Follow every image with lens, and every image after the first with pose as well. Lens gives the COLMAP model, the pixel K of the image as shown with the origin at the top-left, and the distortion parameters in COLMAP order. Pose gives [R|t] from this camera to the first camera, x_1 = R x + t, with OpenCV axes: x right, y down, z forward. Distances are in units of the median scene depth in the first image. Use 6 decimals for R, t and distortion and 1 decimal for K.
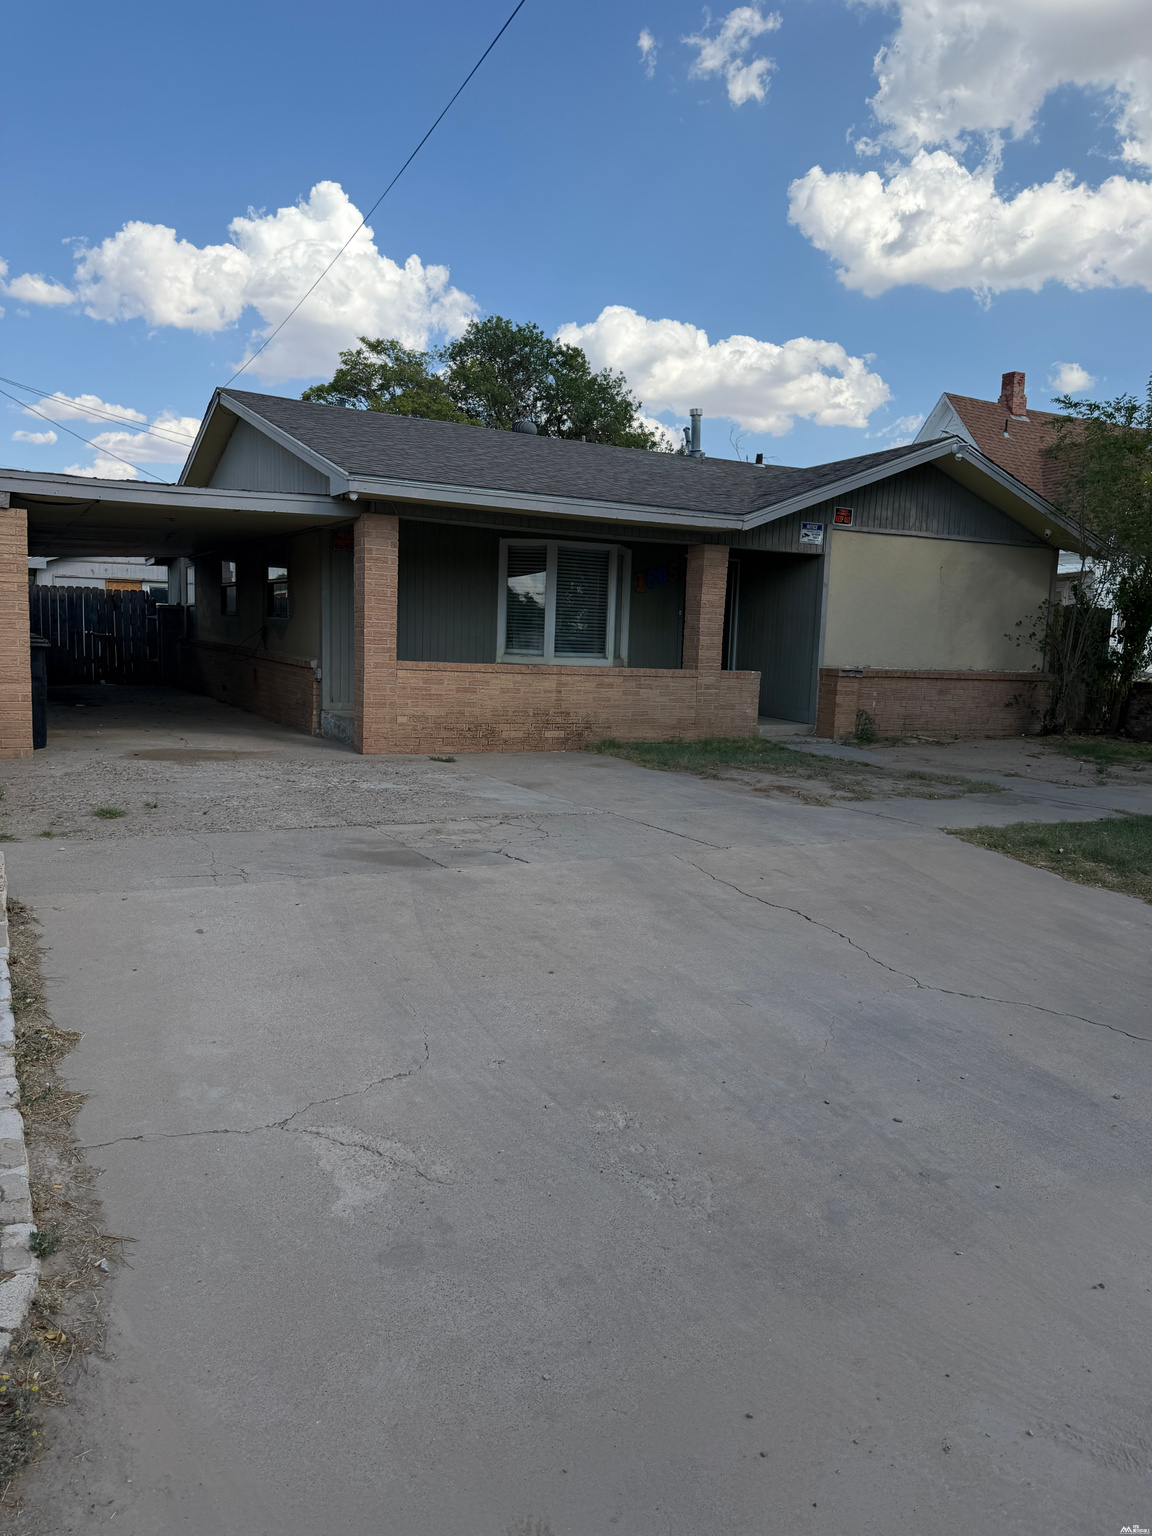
lens RADIAL K [[1070.0, 0, 576.0], [0, 1070.0, 768.0], [0, 0, 1]] dist [0.119772, -0.169127]
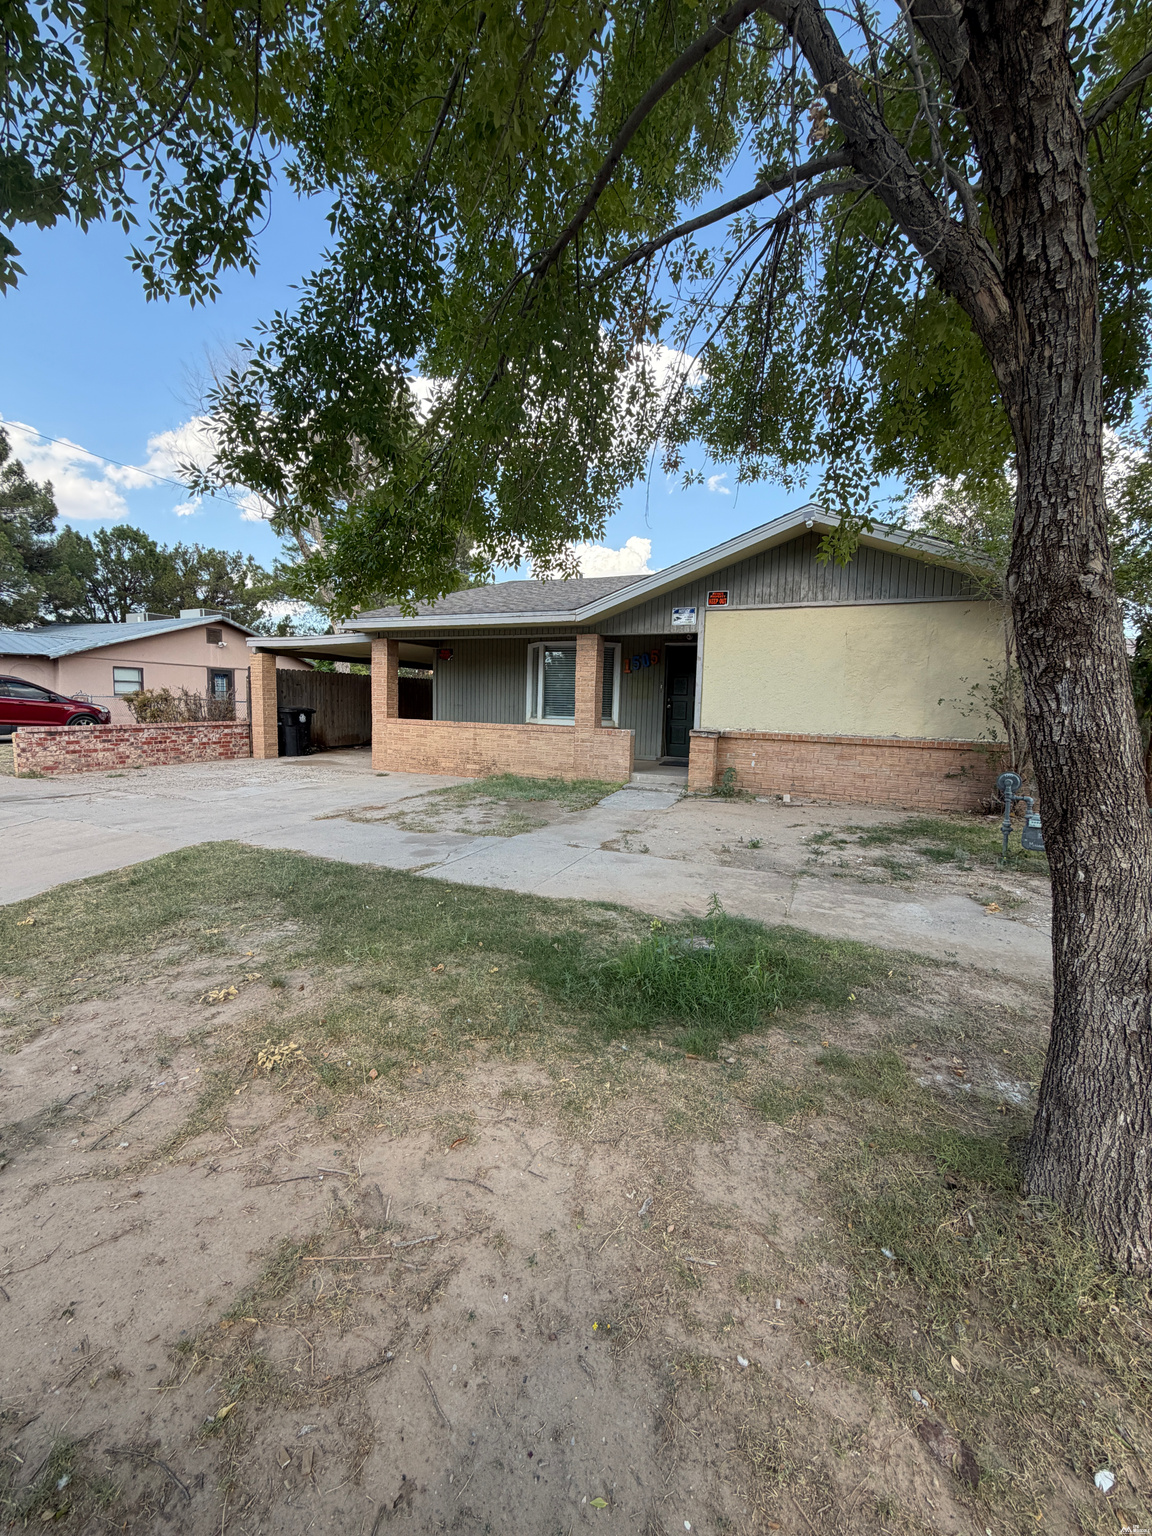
lens RADIAL K [[608.3, 0, 576.0], [0, 608.3, 768.0], [0, 0, 1]] dist [0.000523, 0.000088]
pose [[0.632919, 0.062809, -0.771666, 0.666819], [-0.096389, 0.995342, 0.001957, -0.040702], [0.768195, 0.073142, 0.636025, 0.492185]]
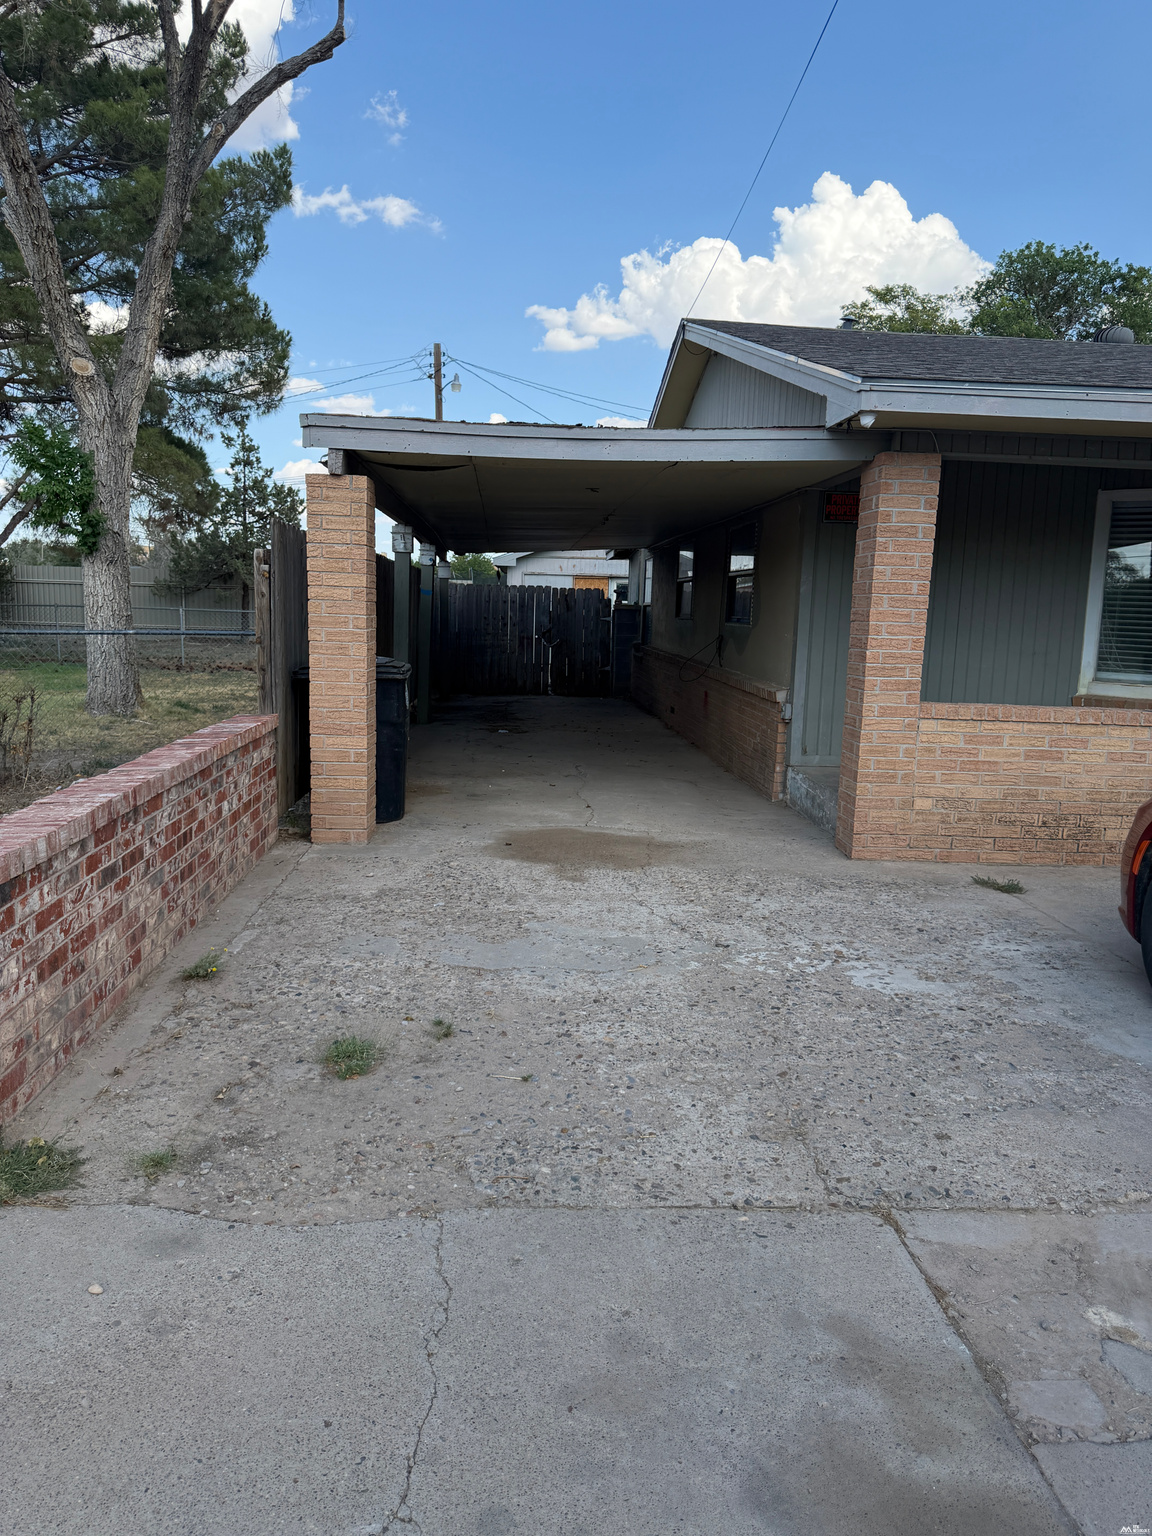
lens RADIAL K [[1070.0, 0, 576.0], [0, 1070.0, 768.0], [0, 0, 1]] dist [0.119772, -0.169127]
pose [[0.907874, 0.054034, -0.415747, -0.073848], [-0.049679, 0.998538, 0.021293, -0.055719], [0.416289, 0.001323, 0.909231, 0.317560]]
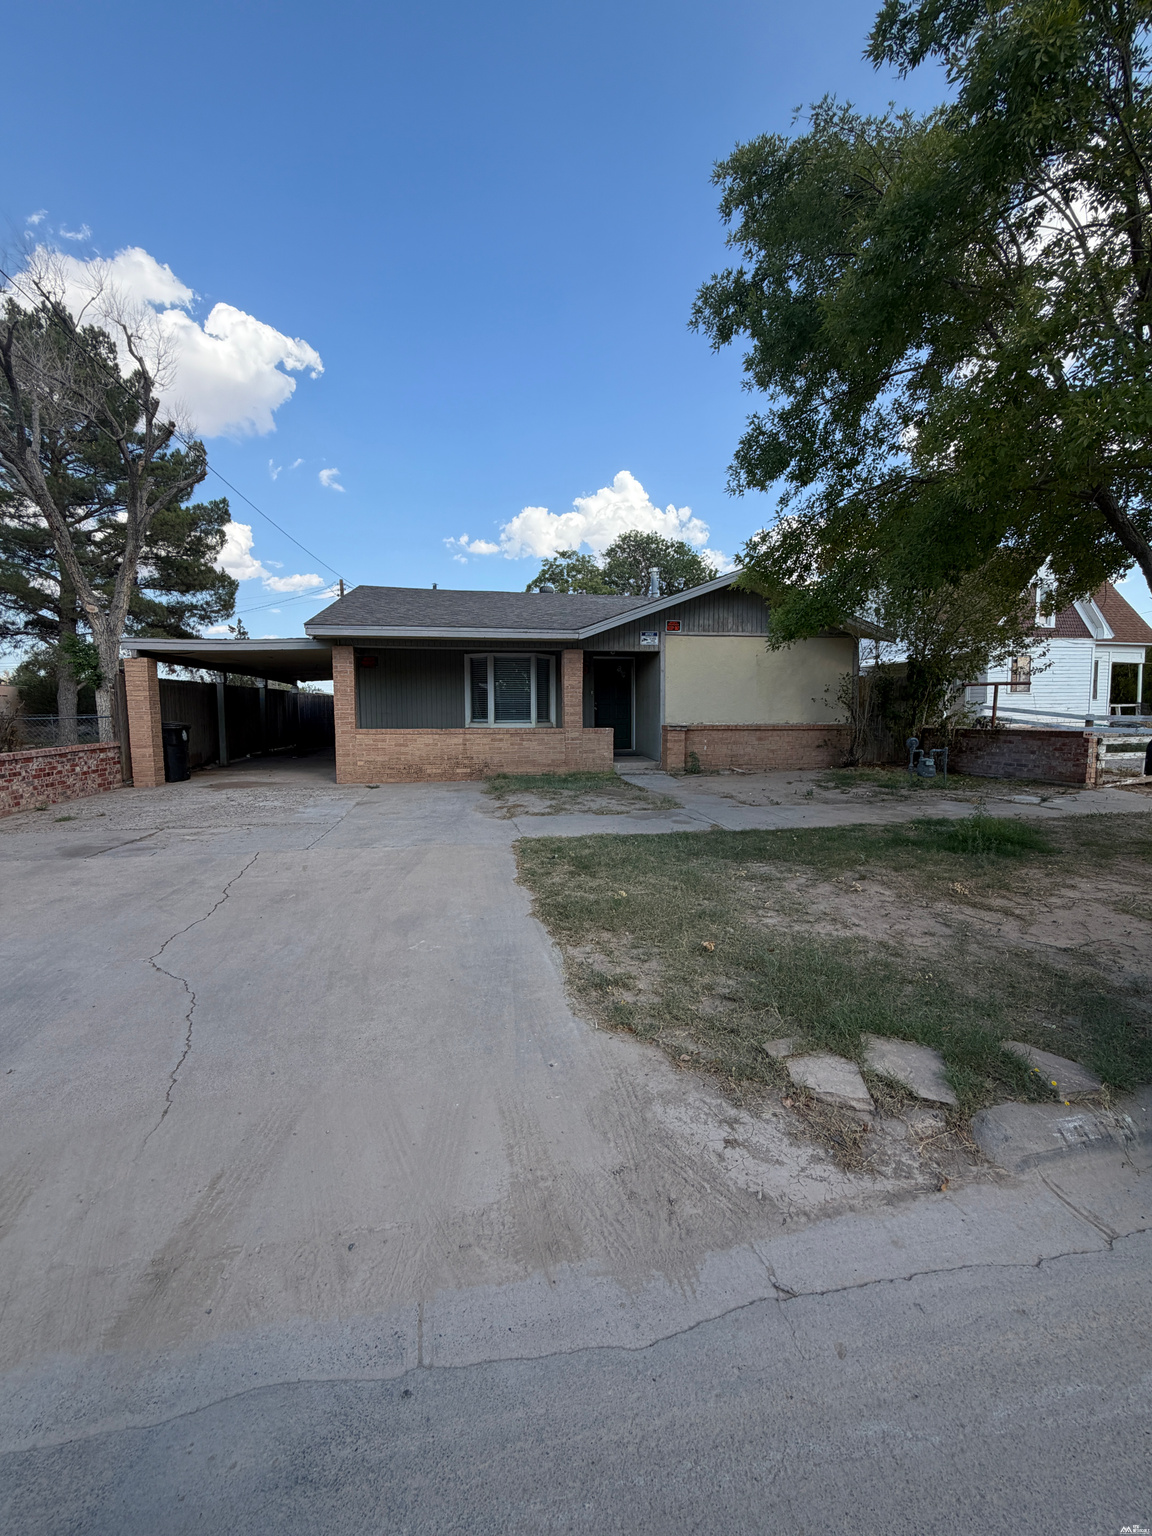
lens RADIAL K [[608.3, 0, 576.0], [0, 608.3, 768.0], [0, 0, 1]] dist [0.000523, 0.000088]
pose [[0.953808, -0.010749, -0.300224, 0.374773], [0.001698, 0.999537, -0.030391, -0.006236], [0.300412, 0.028478, 0.953384, 0.147561]]
